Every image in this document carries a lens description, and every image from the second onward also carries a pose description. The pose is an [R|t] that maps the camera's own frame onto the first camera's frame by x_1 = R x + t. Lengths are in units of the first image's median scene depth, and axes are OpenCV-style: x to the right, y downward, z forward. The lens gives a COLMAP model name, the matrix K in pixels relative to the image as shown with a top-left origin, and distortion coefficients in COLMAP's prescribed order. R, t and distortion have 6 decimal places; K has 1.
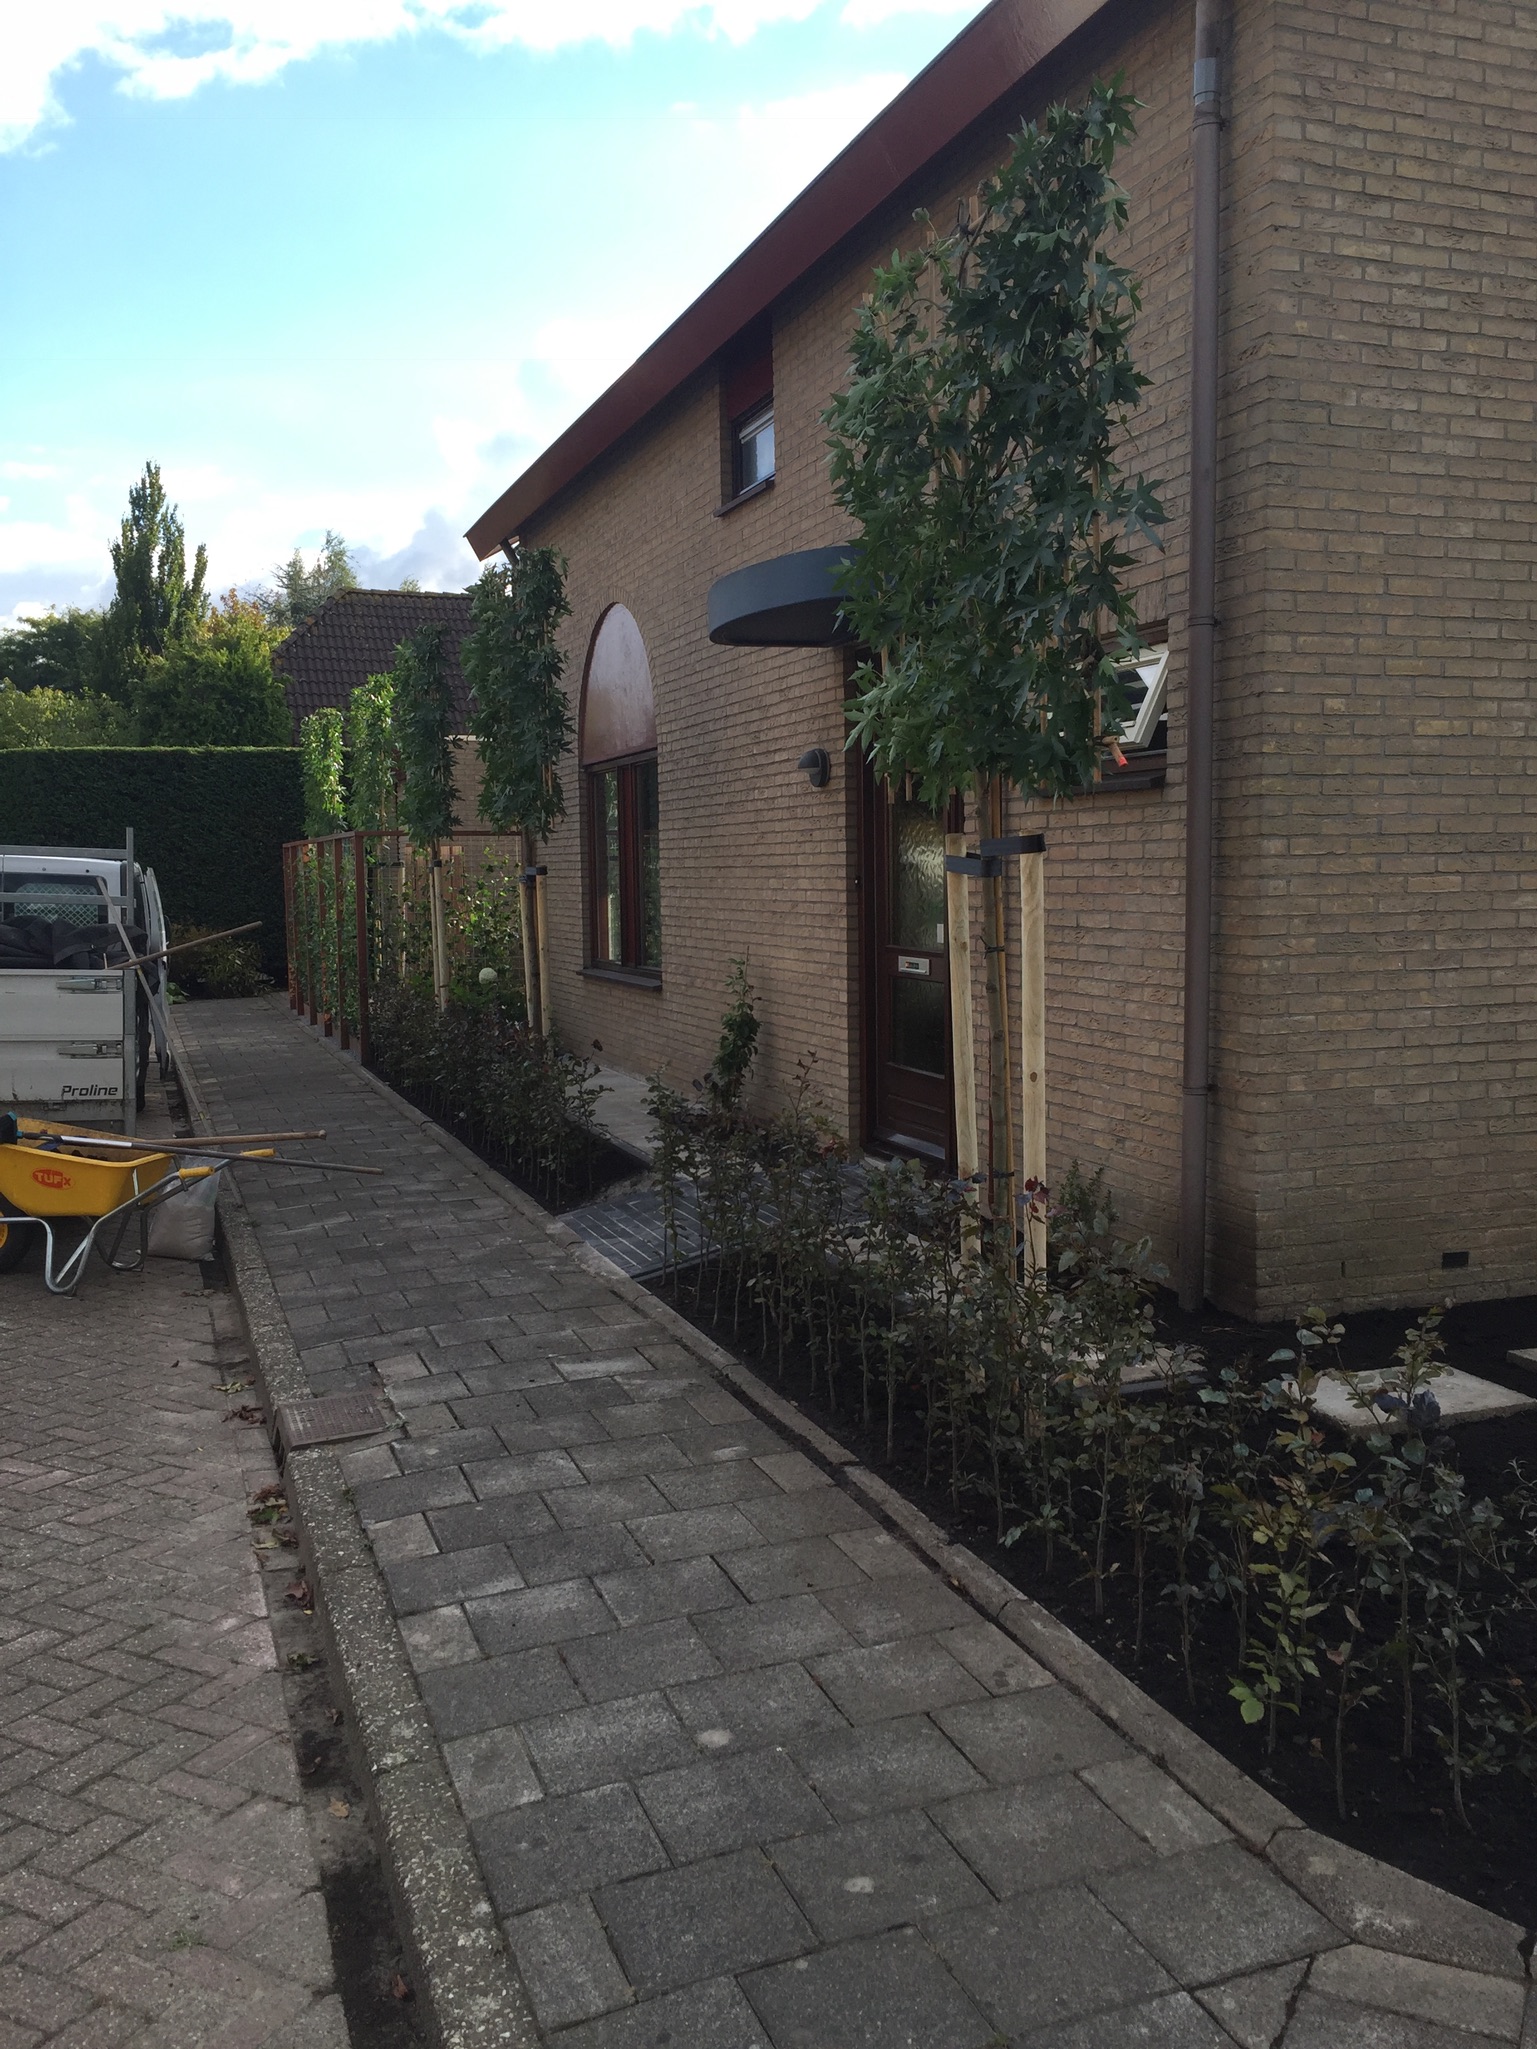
lens RADIAL K [[1742.8, 0, 778.6], [0, 1742.8, 1026.4], [0, 0, 1]] dist [0.074660, -0.092187]
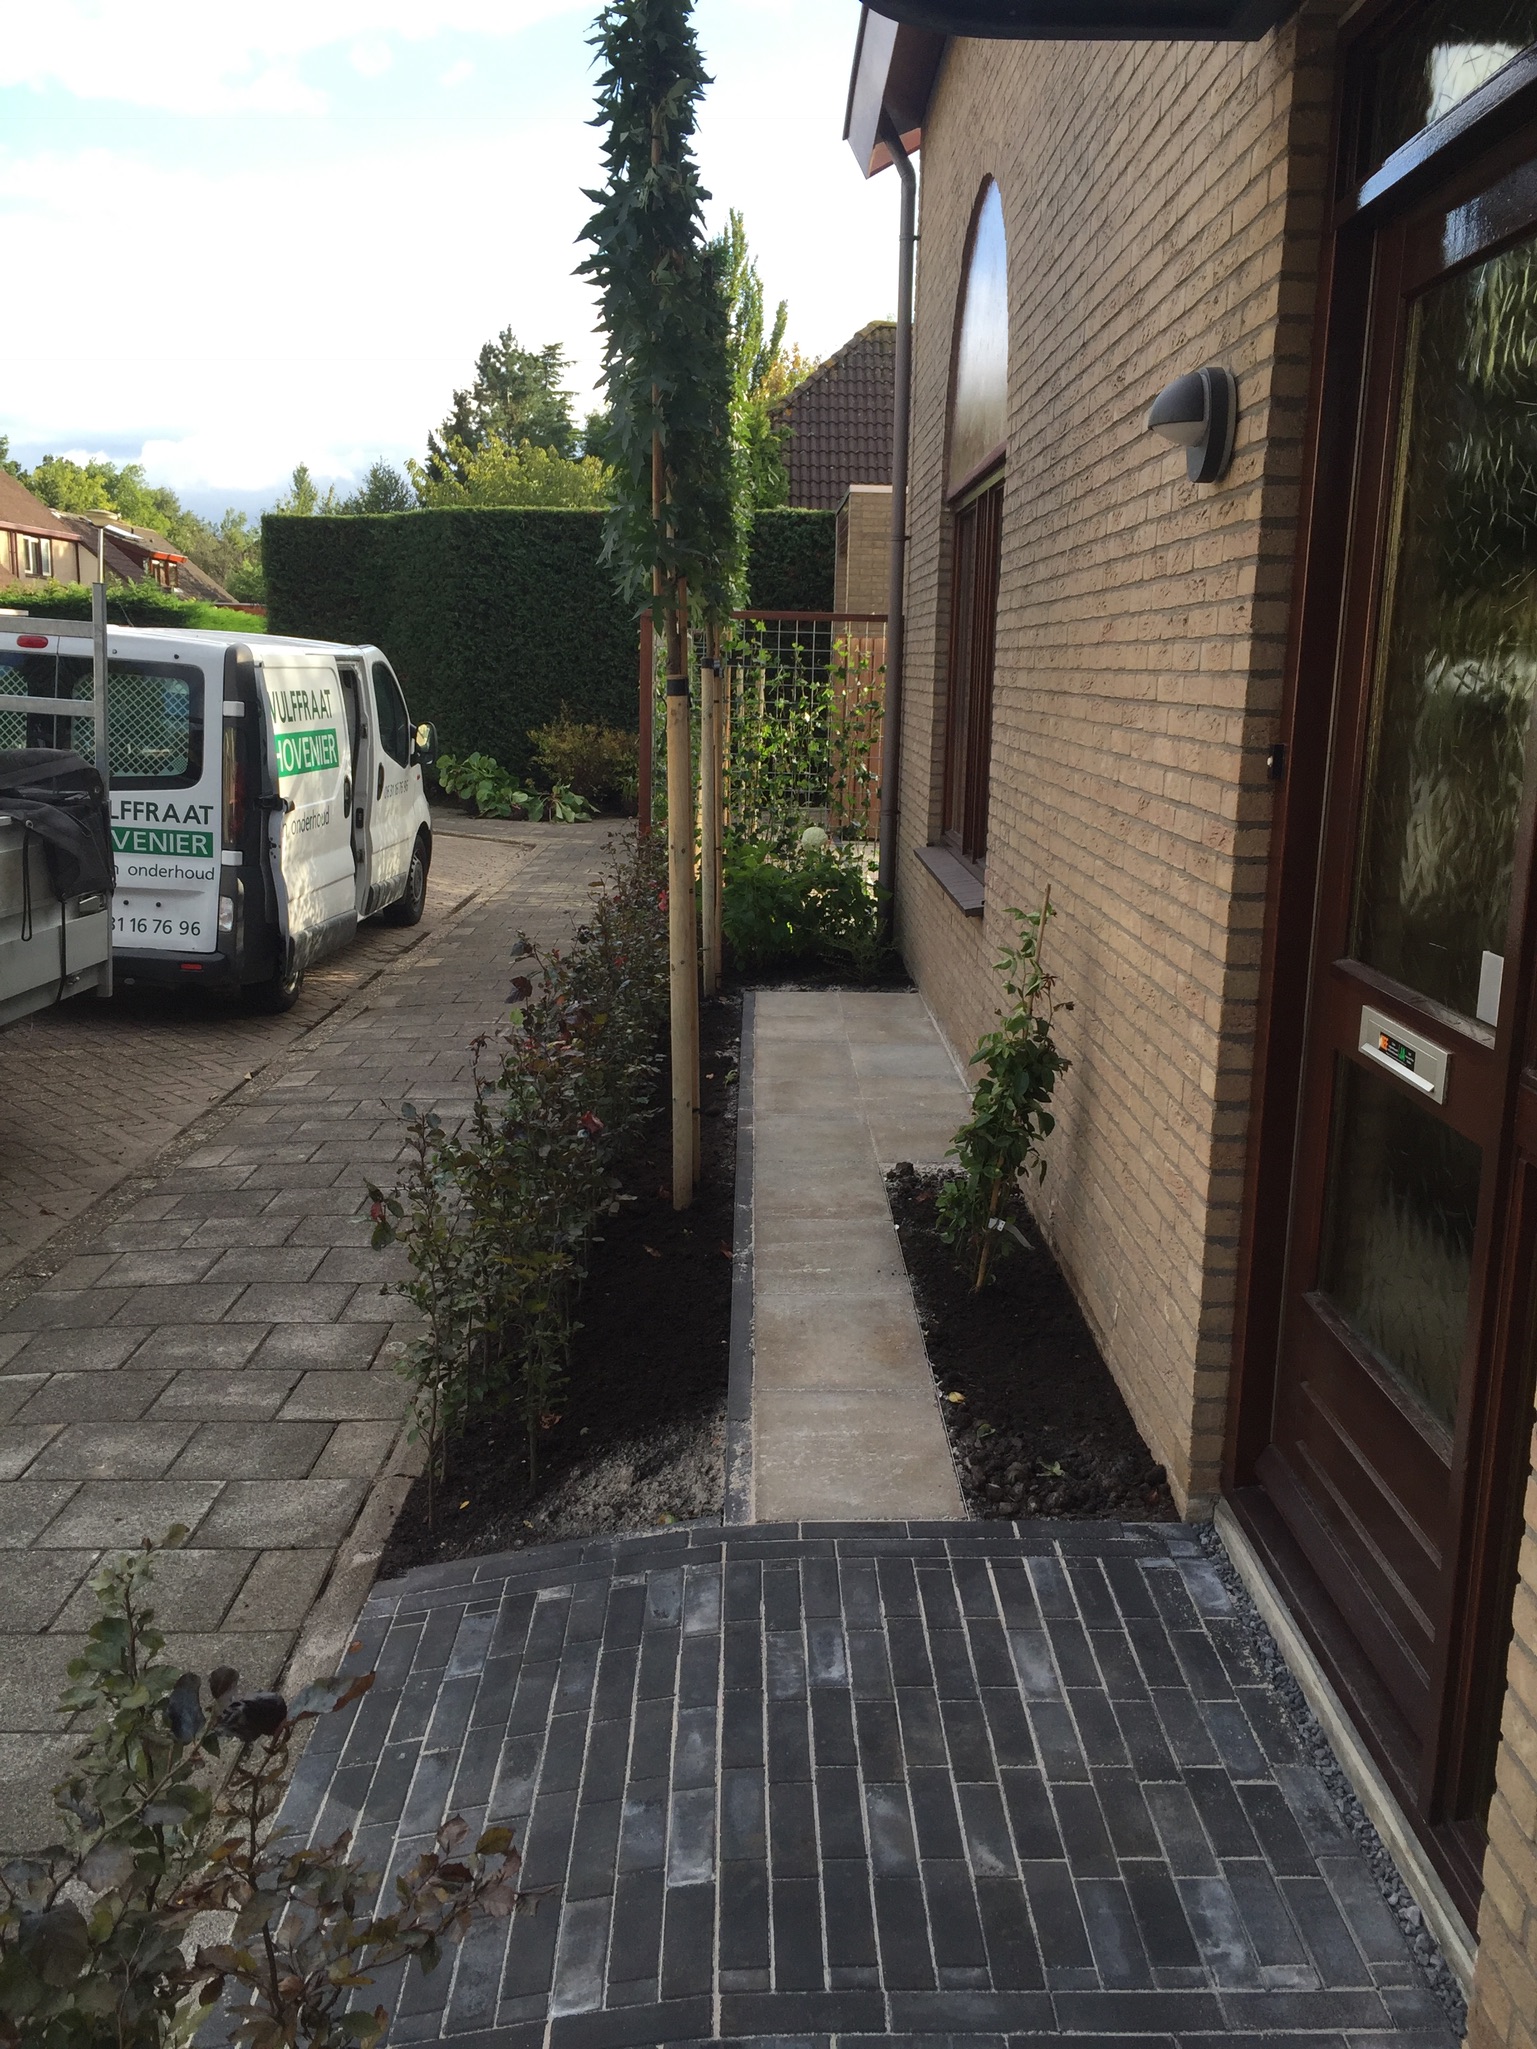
lens RADIAL K [[1742.8, 0, 775.6], [0, 1742.8, 1023.0], [0, 0, 1]] dist [0.074660, -0.092187]
pose [[0.939391, 0.099871, -0.327978, 0.094036], [-0.062570, 0.990506, 0.122401, -0.089893], [0.337089, -0.094461, 0.936722, 0.844418]]
